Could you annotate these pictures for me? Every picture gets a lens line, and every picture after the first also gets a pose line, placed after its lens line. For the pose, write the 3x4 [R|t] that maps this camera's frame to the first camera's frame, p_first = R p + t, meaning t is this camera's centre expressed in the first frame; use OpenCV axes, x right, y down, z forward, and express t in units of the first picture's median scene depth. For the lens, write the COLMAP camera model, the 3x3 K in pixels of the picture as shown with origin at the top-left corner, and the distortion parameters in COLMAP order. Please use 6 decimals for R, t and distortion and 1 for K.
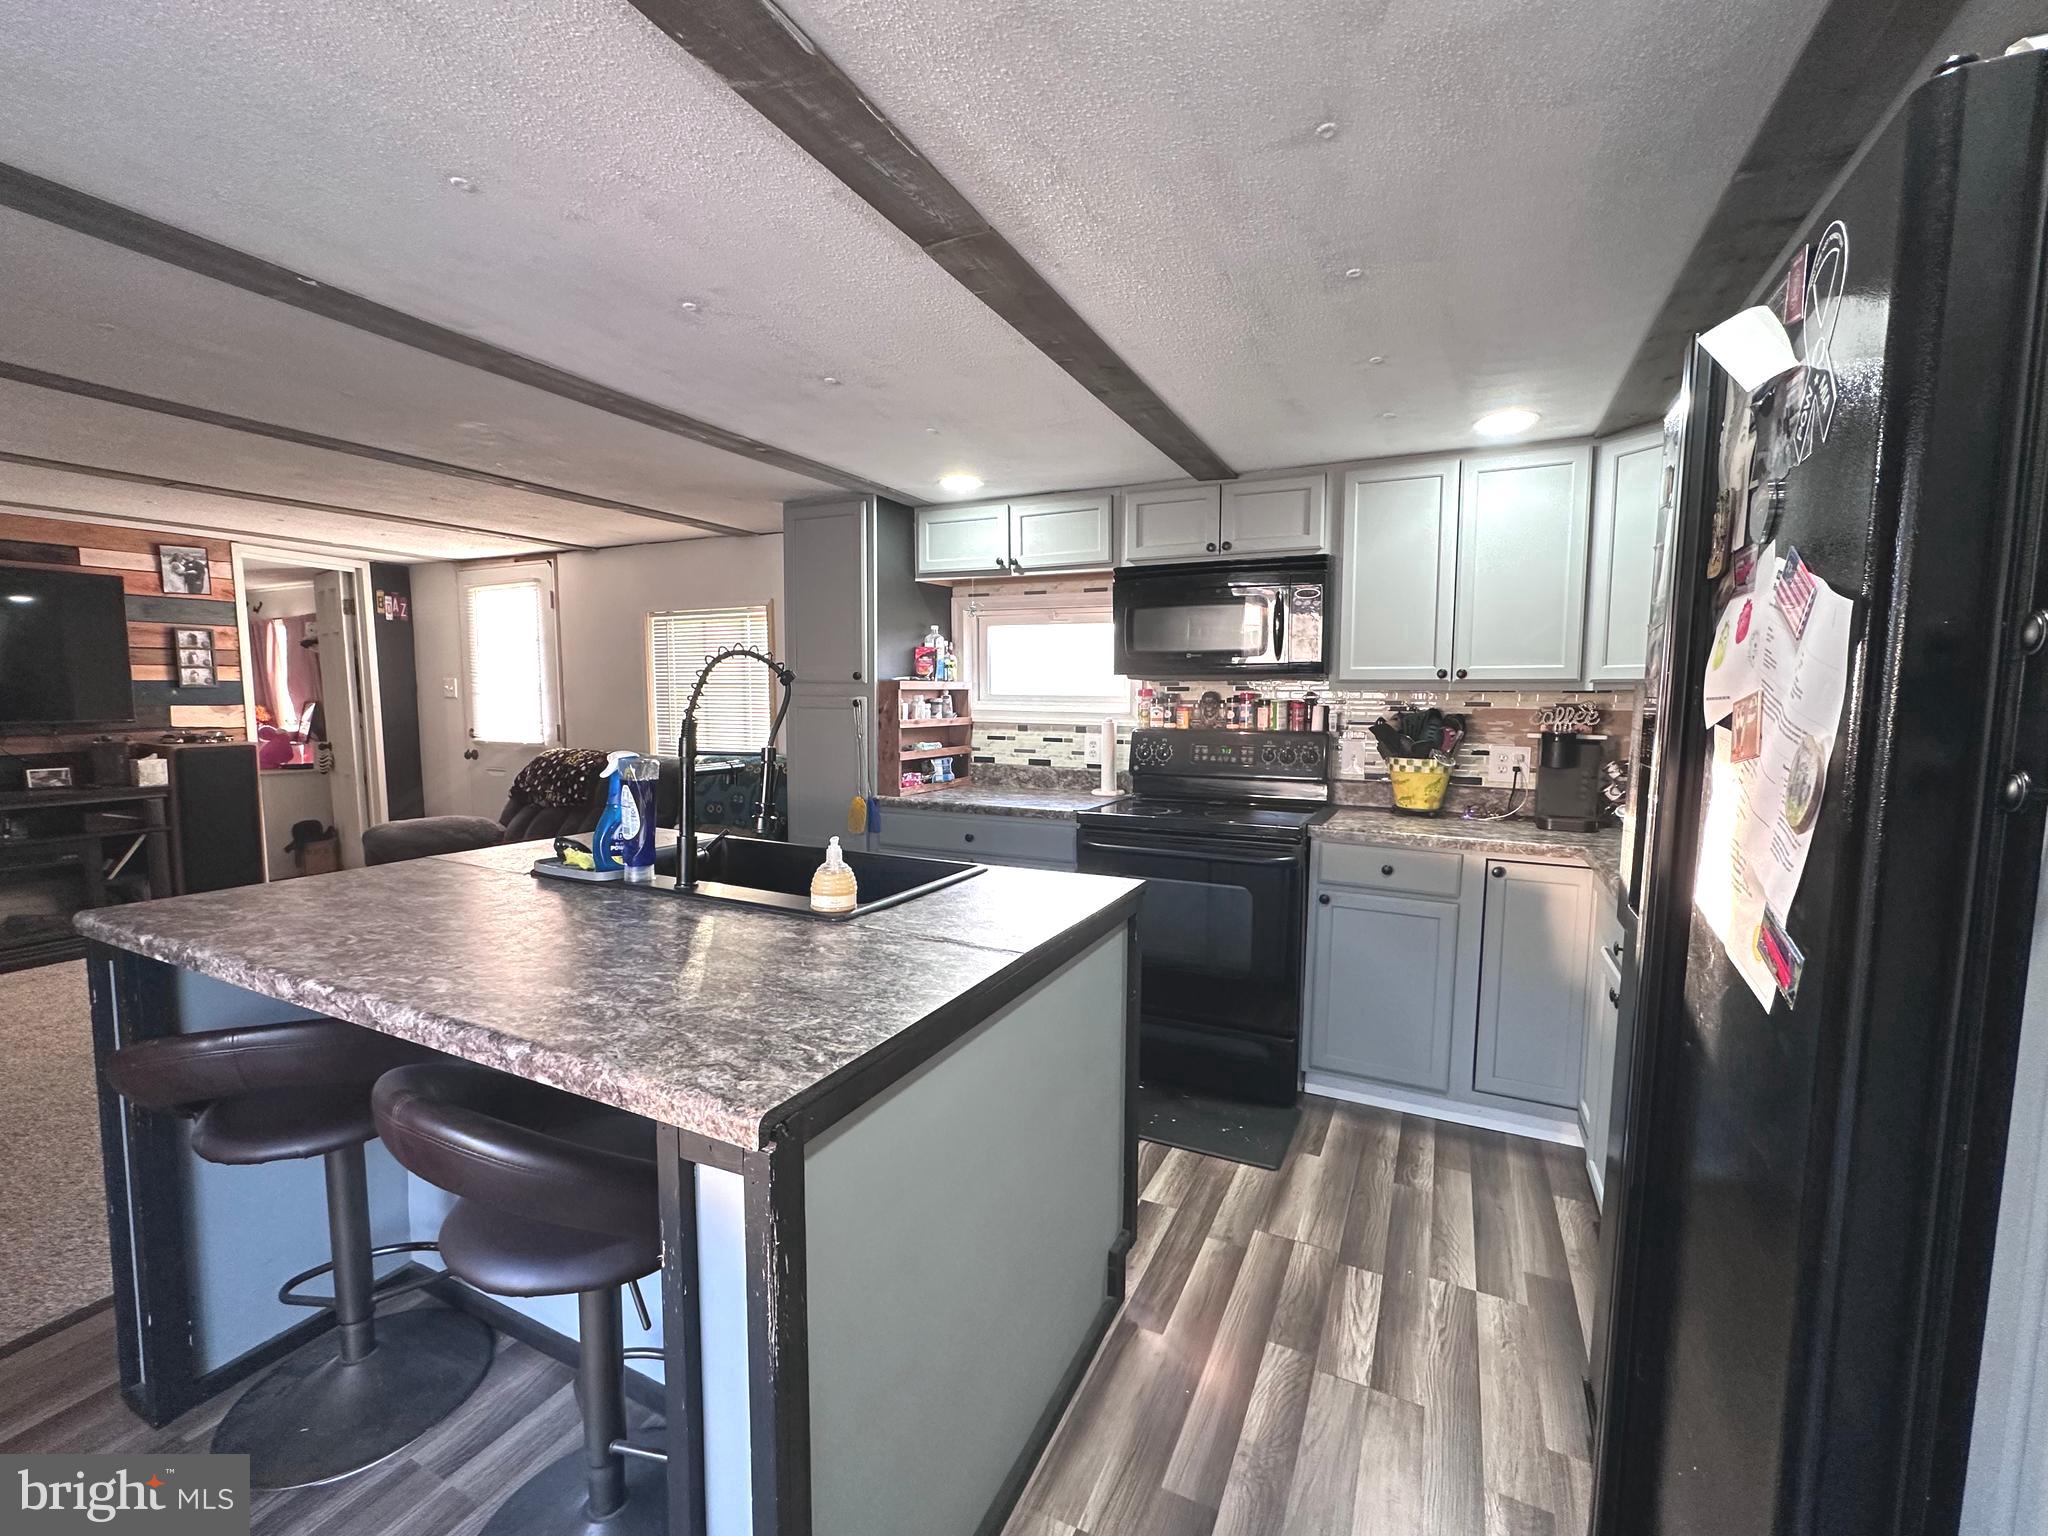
lens RADIAL K [[876.7, 0, 1024.0], [0, 876.7, 768.0], [0, 0, 1]] dist [-0.000259, 0.000795]
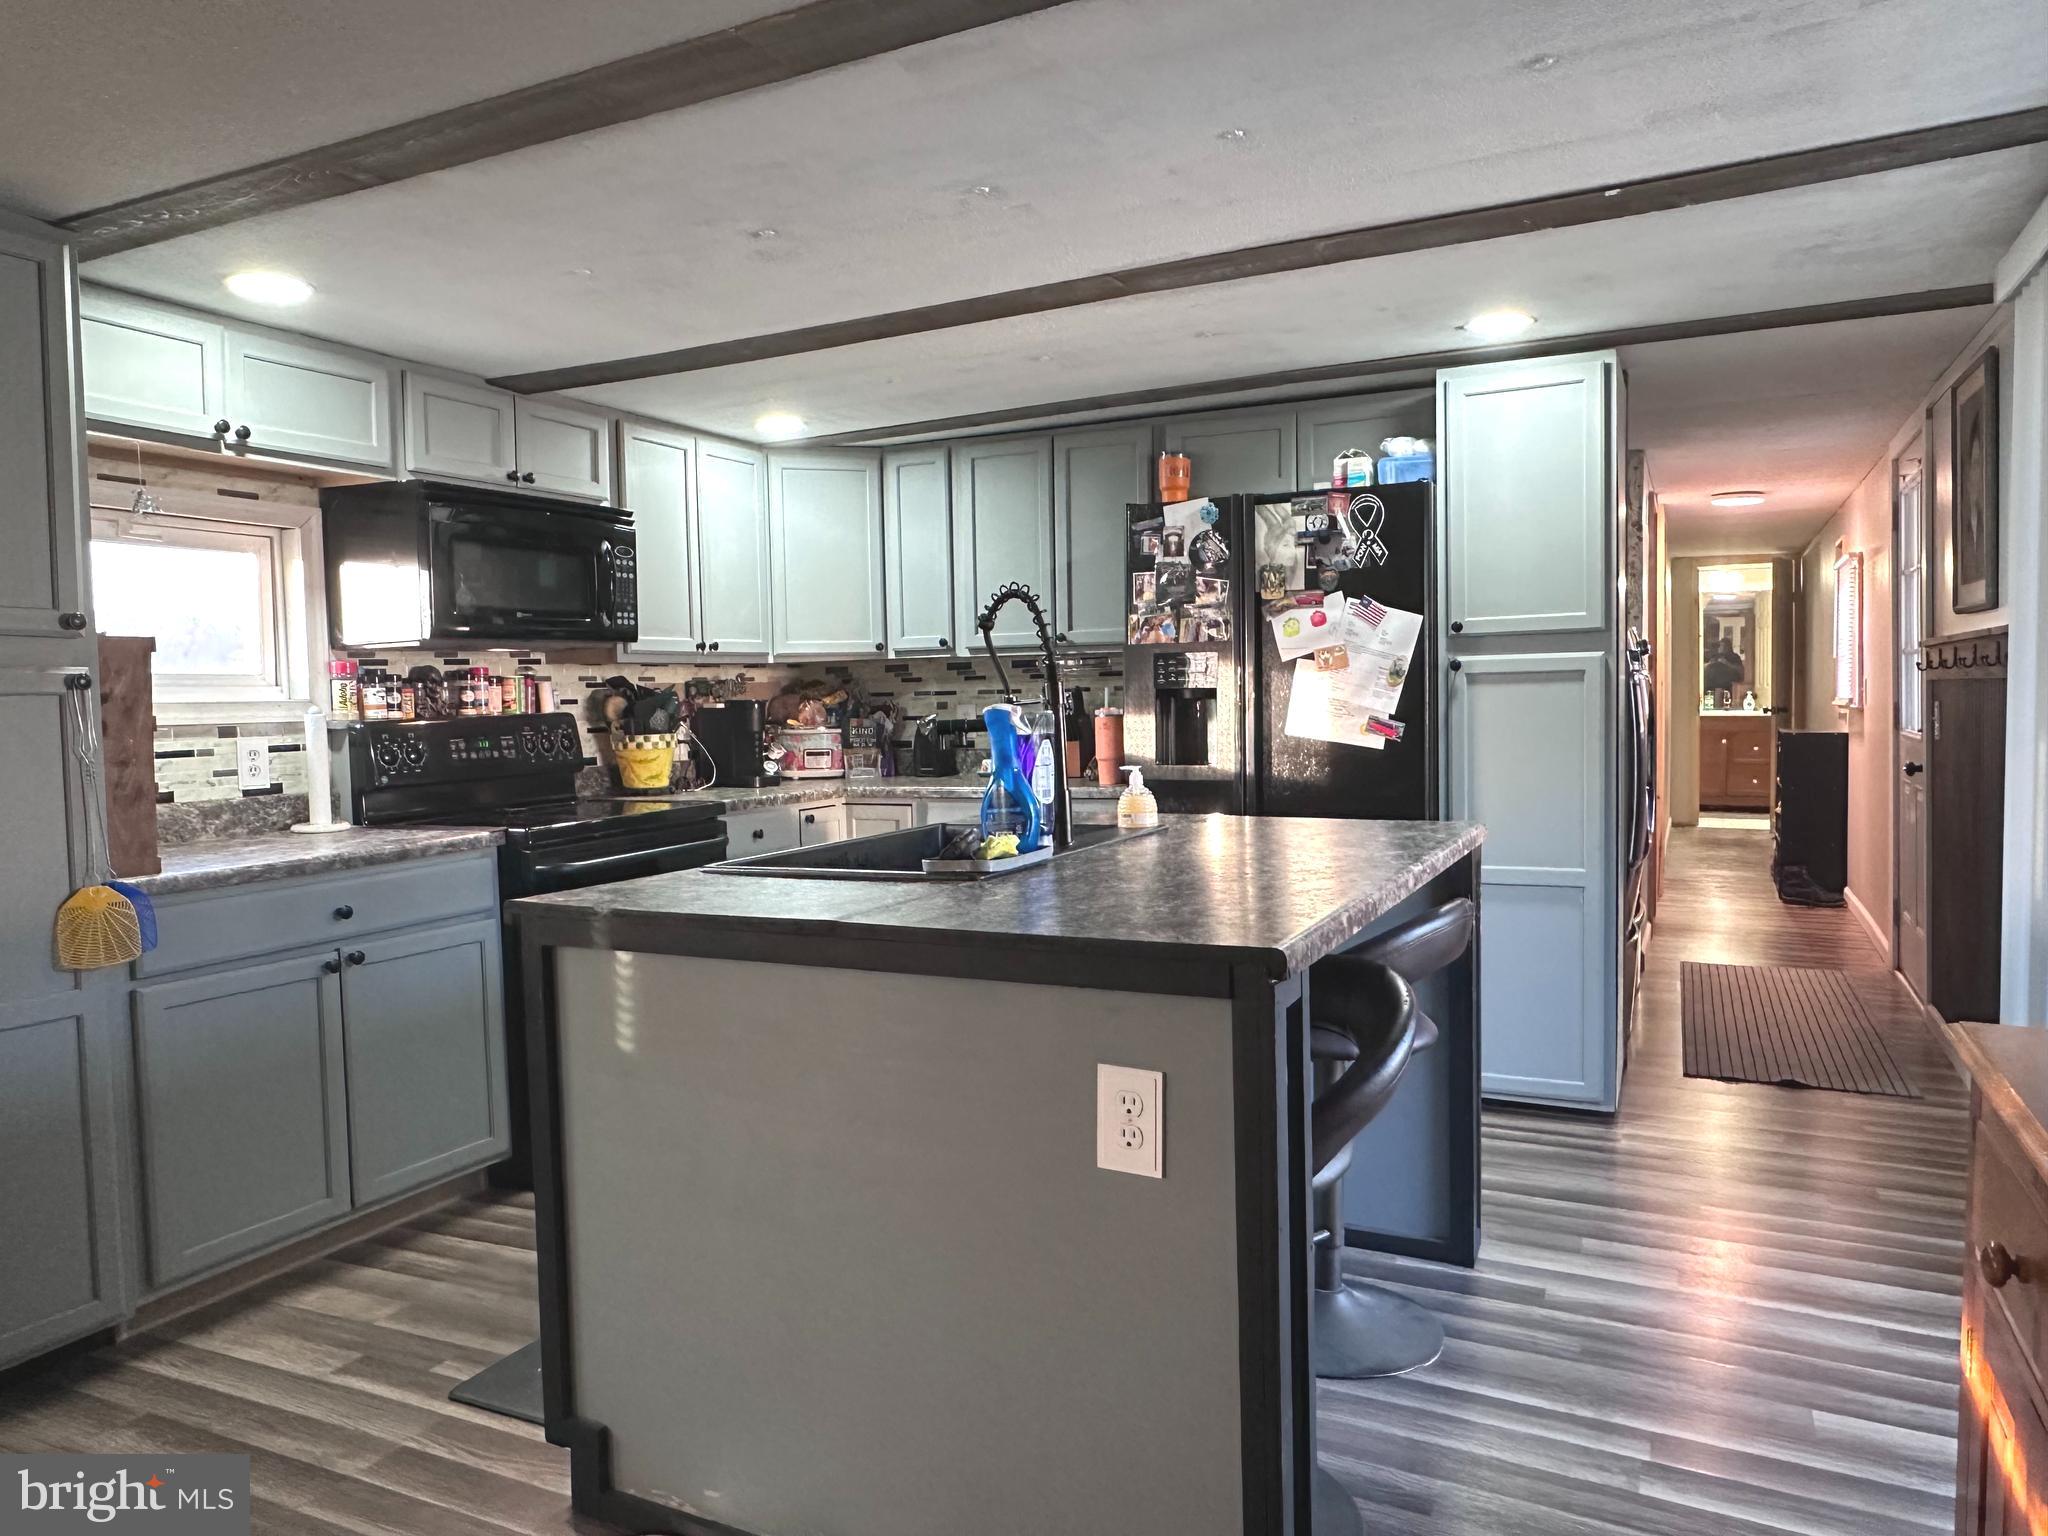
lens RADIAL K [[1386.2, 0, 1024.0], [0, 1386.2, 768.0], [0, 0, 1]] dist [0.000540, 0.004467]
pose [[-0.013016, -0.059846, 0.998123, -0.693420], [0.112306, 0.991804, 0.060932, -0.013947], [-0.993588, 0.112888, -0.006188, 0.398620]]
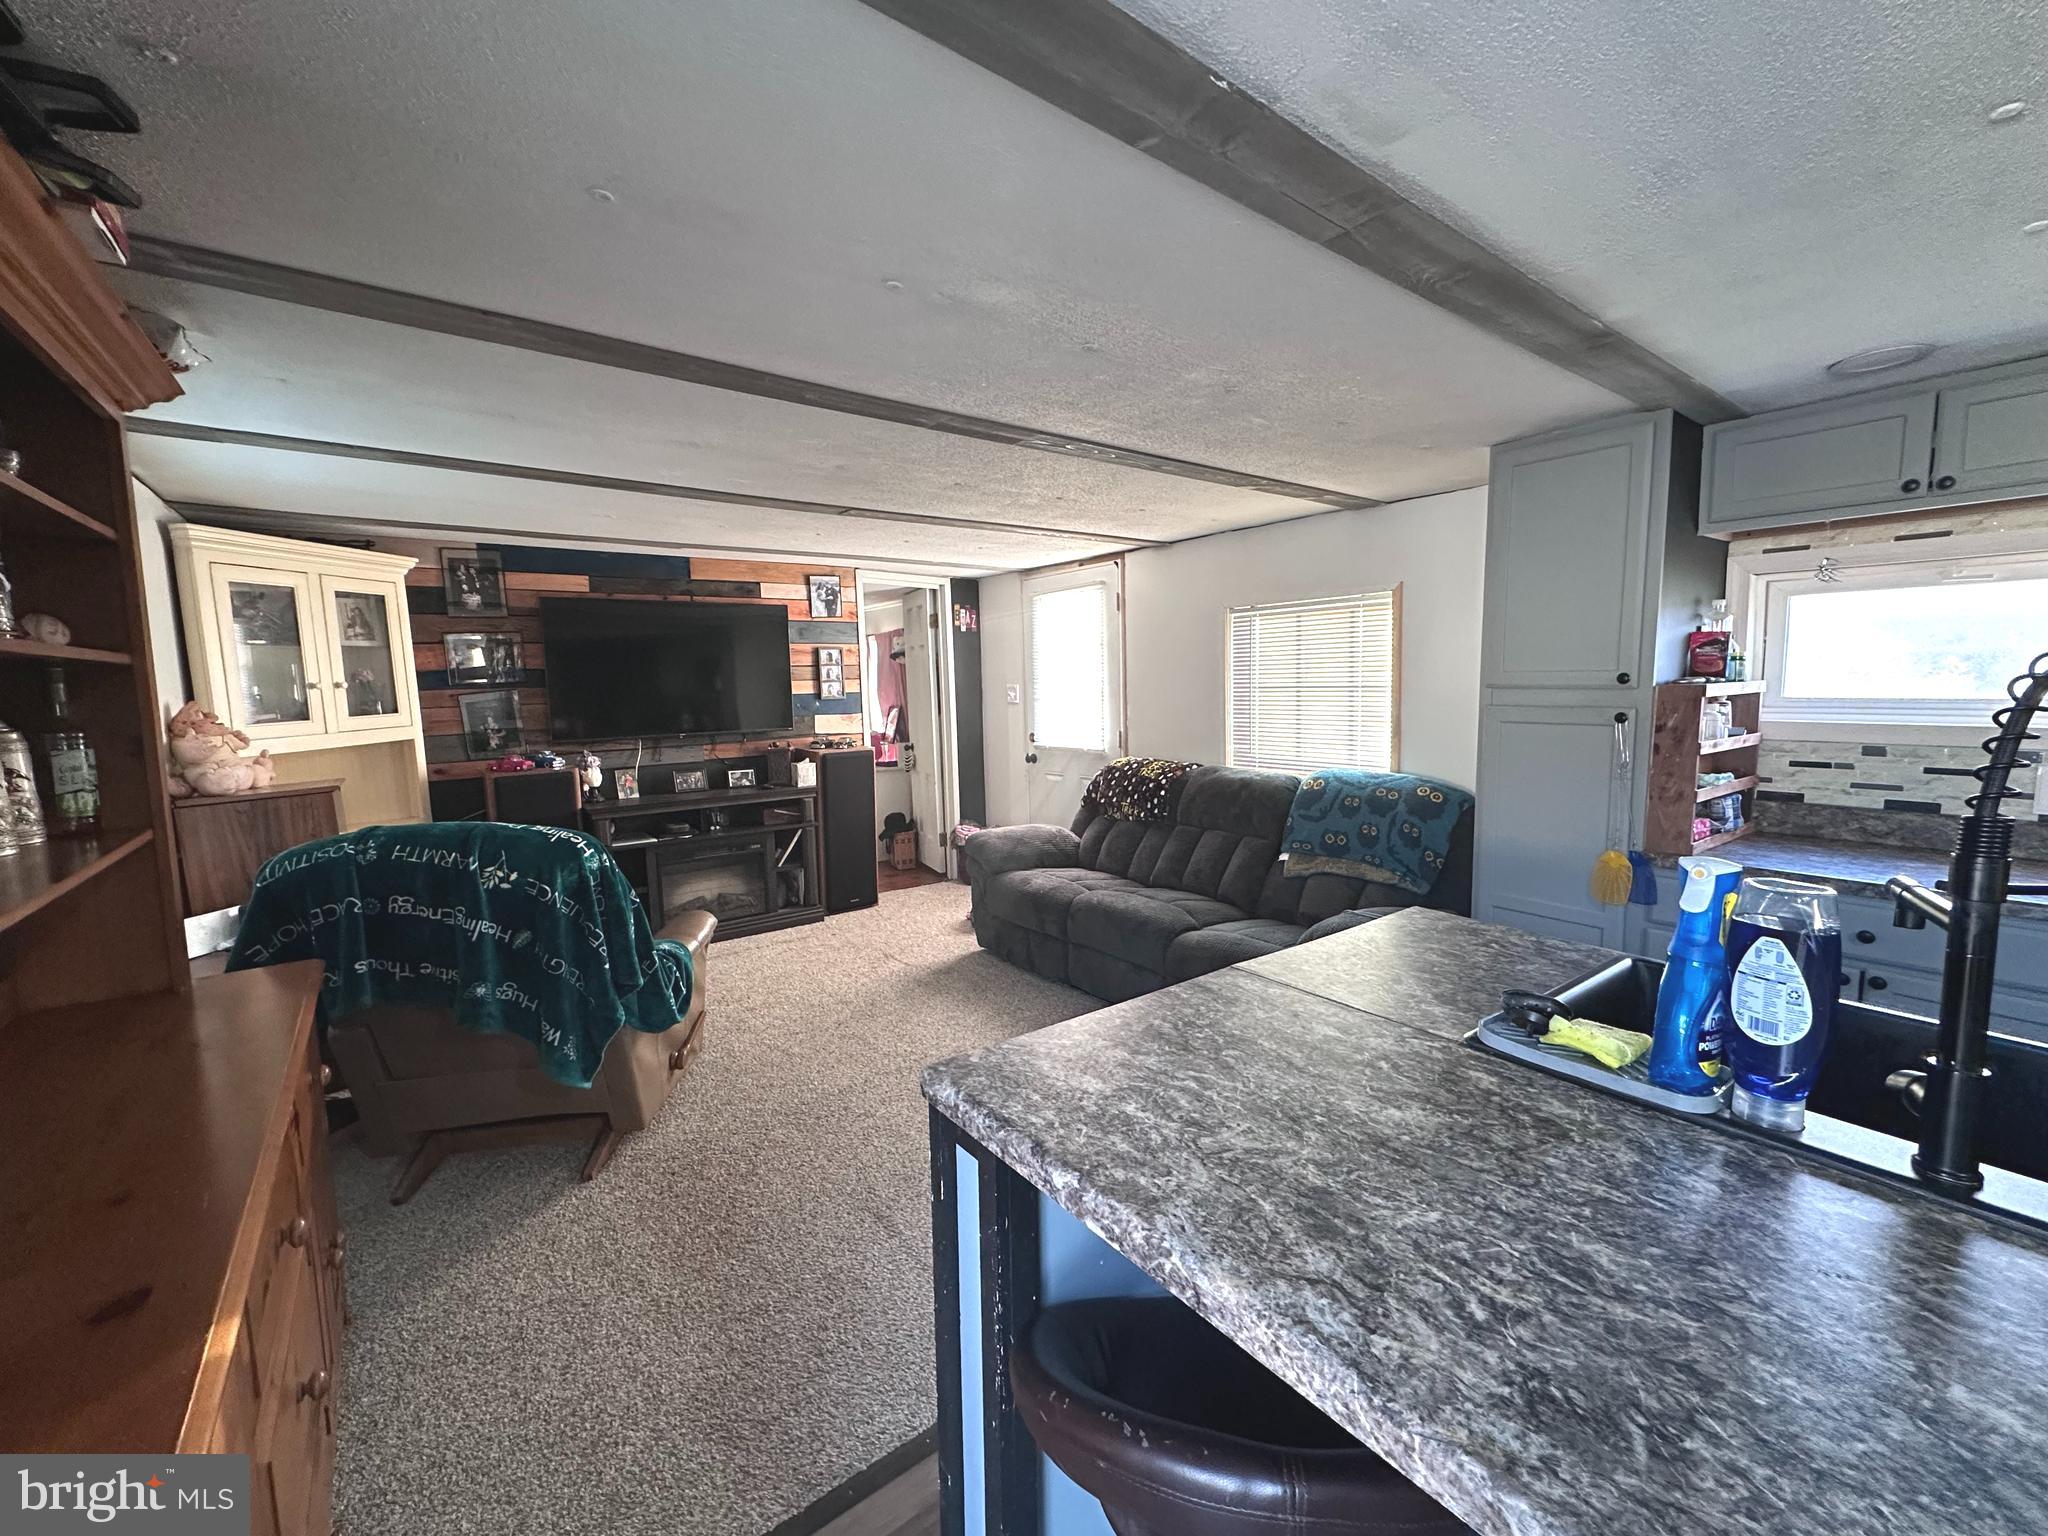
lens RADIAL K [[826.7, 0, 1024.0], [0, 826.7, 768.0], [0, 0, 1]] dist [0.002158, 0.000160]
pose [[0.894778, 0.024104, -0.445861, -0.243403], [-0.015325, 0.999611, 0.023286, -0.031722], [0.446249, -0.014003, 0.894799, 0.150789]]
